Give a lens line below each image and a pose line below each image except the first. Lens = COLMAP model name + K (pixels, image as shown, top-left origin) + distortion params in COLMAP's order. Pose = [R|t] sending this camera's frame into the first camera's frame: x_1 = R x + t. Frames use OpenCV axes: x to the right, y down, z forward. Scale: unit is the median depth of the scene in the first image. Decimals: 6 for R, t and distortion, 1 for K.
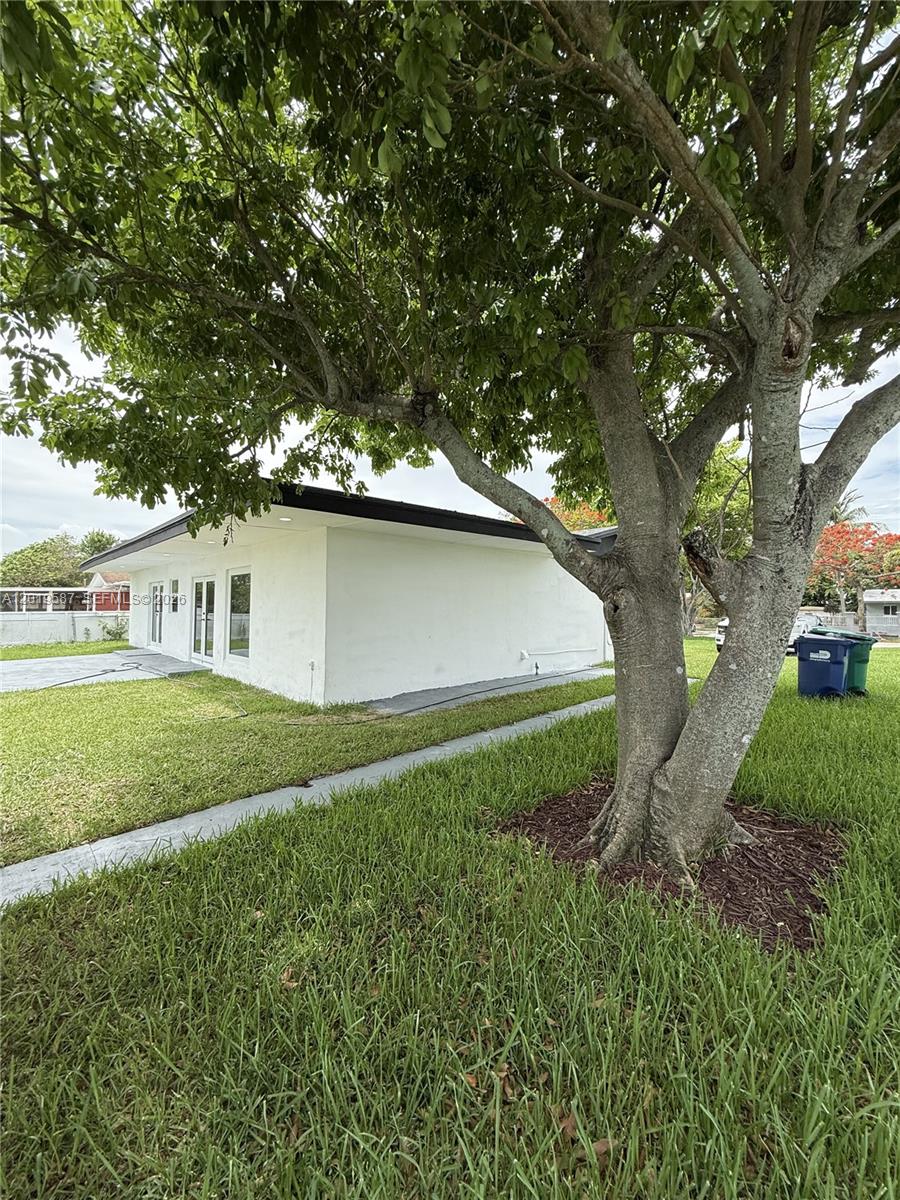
lens RADIAL K [[480.1, 0, 447.6], [0, 480.1, 601.1], [0, 0, 1]] dist [-0.000563, 0.000711]
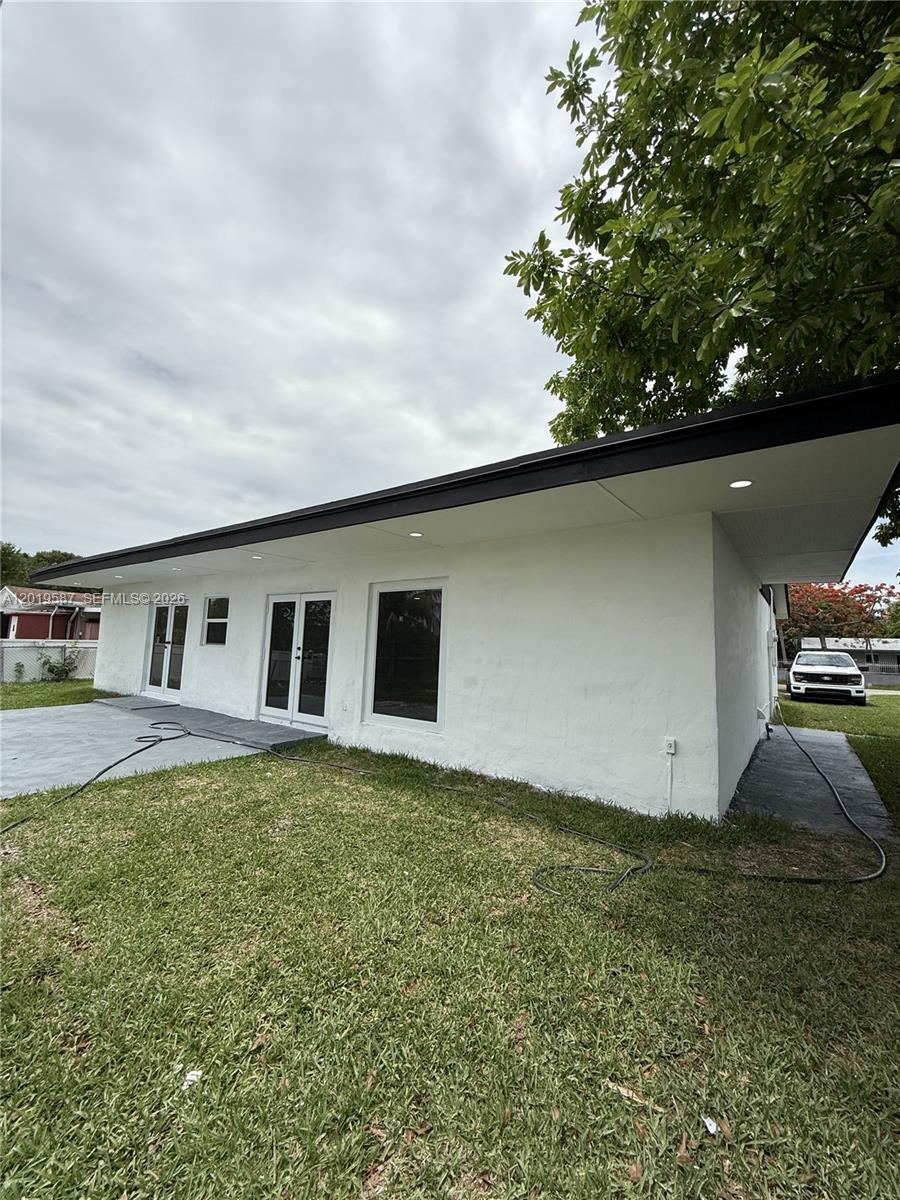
lens RADIAL K [[480.1, 0, 451.9], [0, 480.1, 598.0], [0, 0, 1]] dist [-0.000563, 0.000711]
pose [[0.983093, 0.041456, 0.178352, -0.380951], [-0.026383, 0.995940, -0.086066, 0.006959], [-0.181196, 0.079905, 0.980195, 0.270883]]
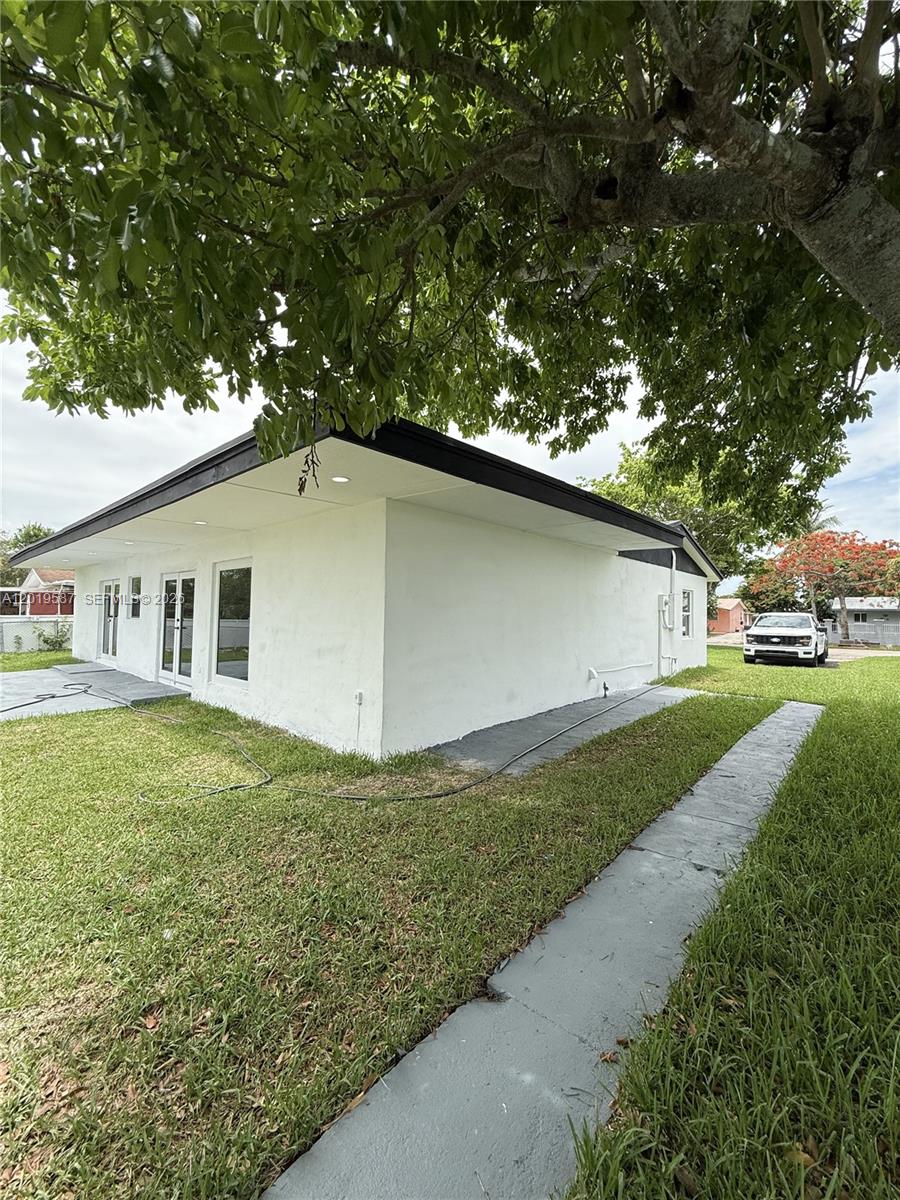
lens RADIAL K [[480.1, 0, 448.5], [0, 480.1, 600.4], [0, 0, 1]] dist [-0.000563, 0.000711]
pose [[0.996523, 0.007553, 0.082974, -0.124429], [-0.006606, 0.999910, -0.011680, 0.000023], [-0.083055, 0.011092, 0.996483, 0.173515]]
